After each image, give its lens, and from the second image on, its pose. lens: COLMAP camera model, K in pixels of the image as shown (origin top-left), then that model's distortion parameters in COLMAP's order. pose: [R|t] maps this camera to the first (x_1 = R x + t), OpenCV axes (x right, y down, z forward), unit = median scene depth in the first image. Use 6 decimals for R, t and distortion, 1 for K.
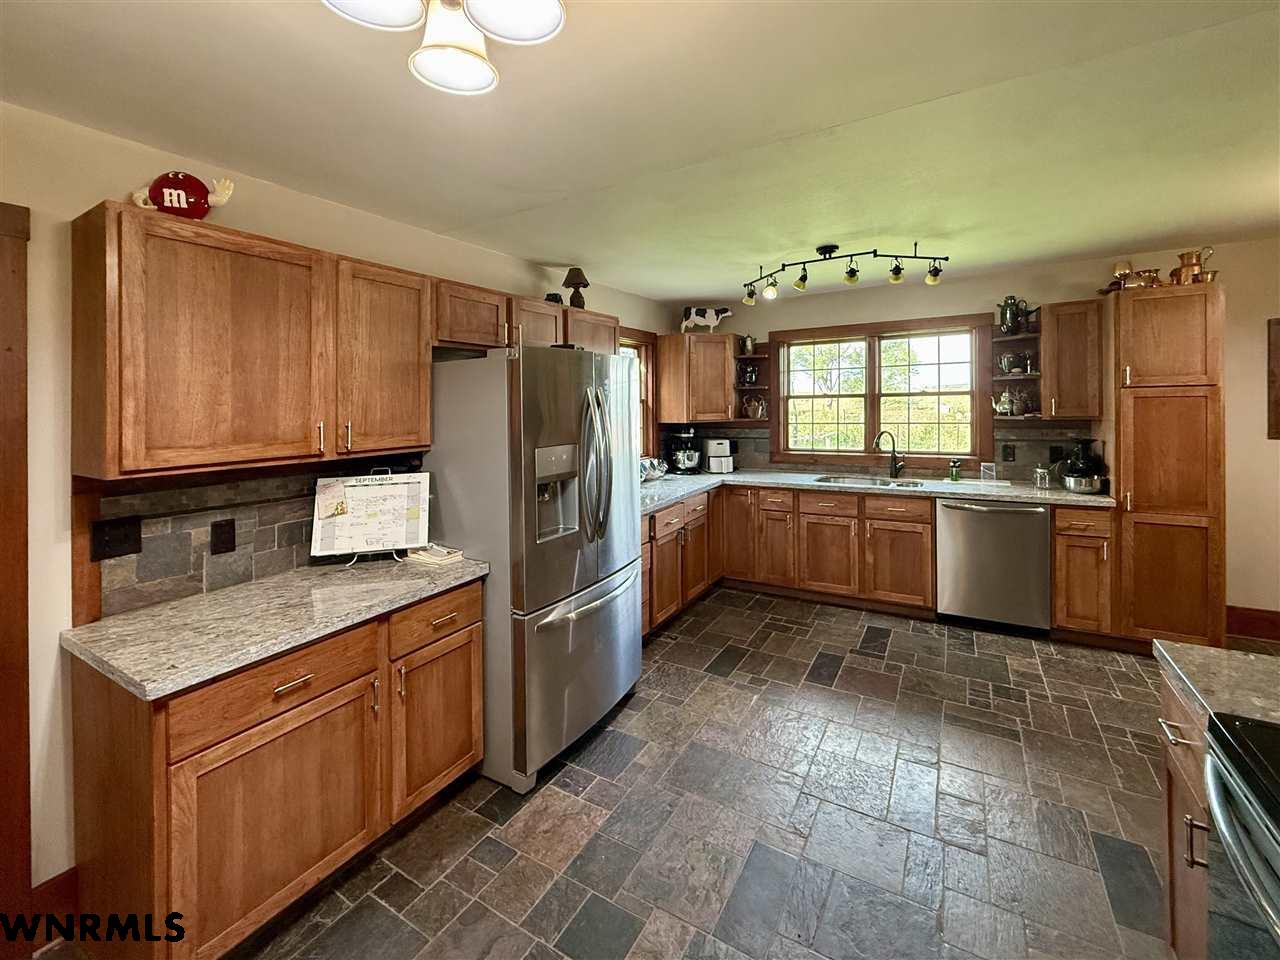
lens RADIAL K [[590.6, 0, 612.4], [0, 590.6, 423.6], [0, 0, 1]] dist [-0.001462, -0.001298]
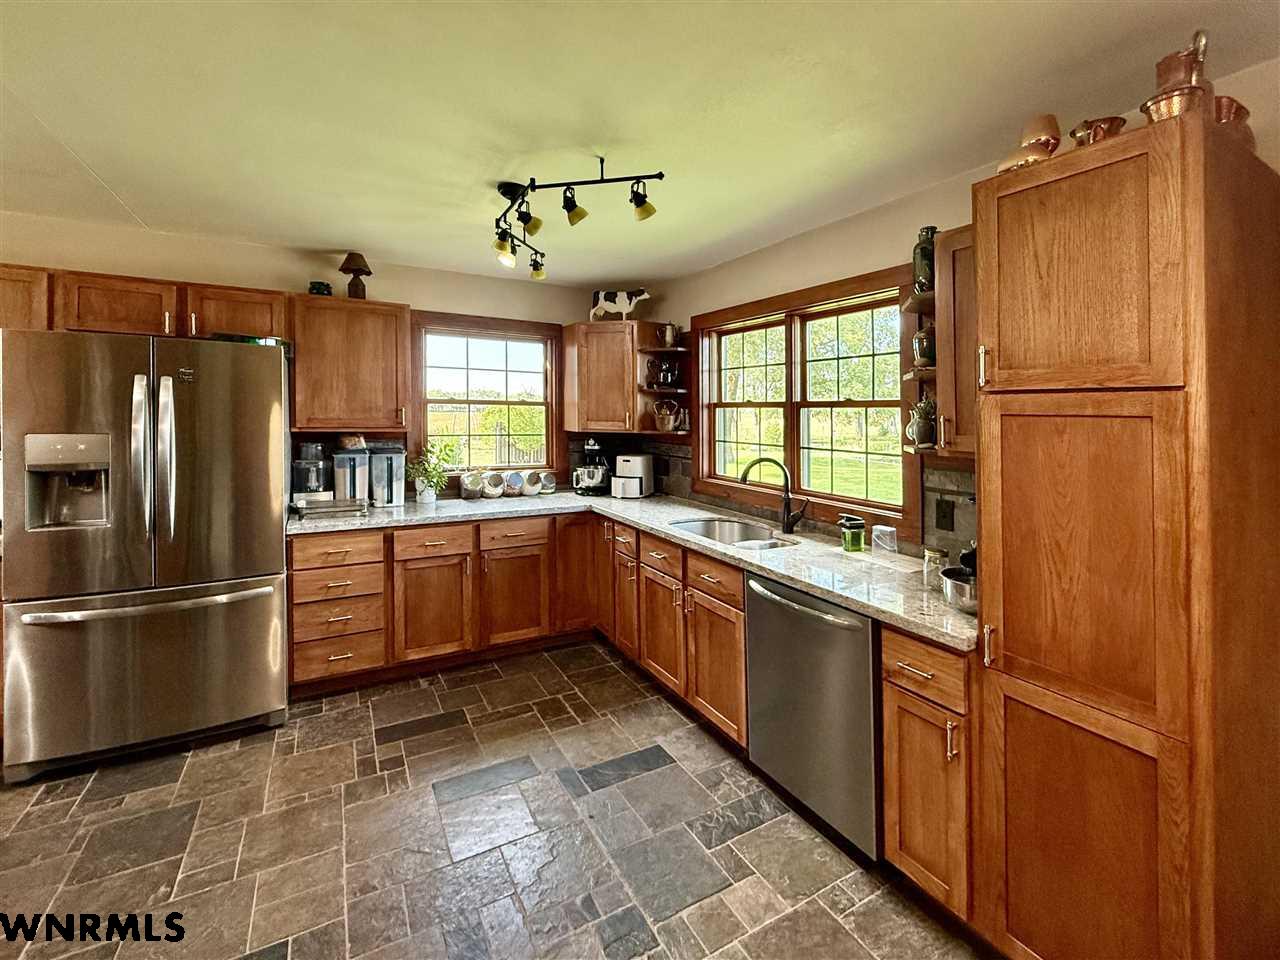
lens RADIAL K [[590.6, 0, 612.4], [0, 590.6, 423.6], [0, 0, 1]] dist [-0.001462, -0.001298]
pose [[0.860877, 0.048346, -0.506512, 0.633753], [-0.056529, 0.998401, -0.000783, -0.015667], [0.505664, 0.029306, 0.862233, 0.343981]]
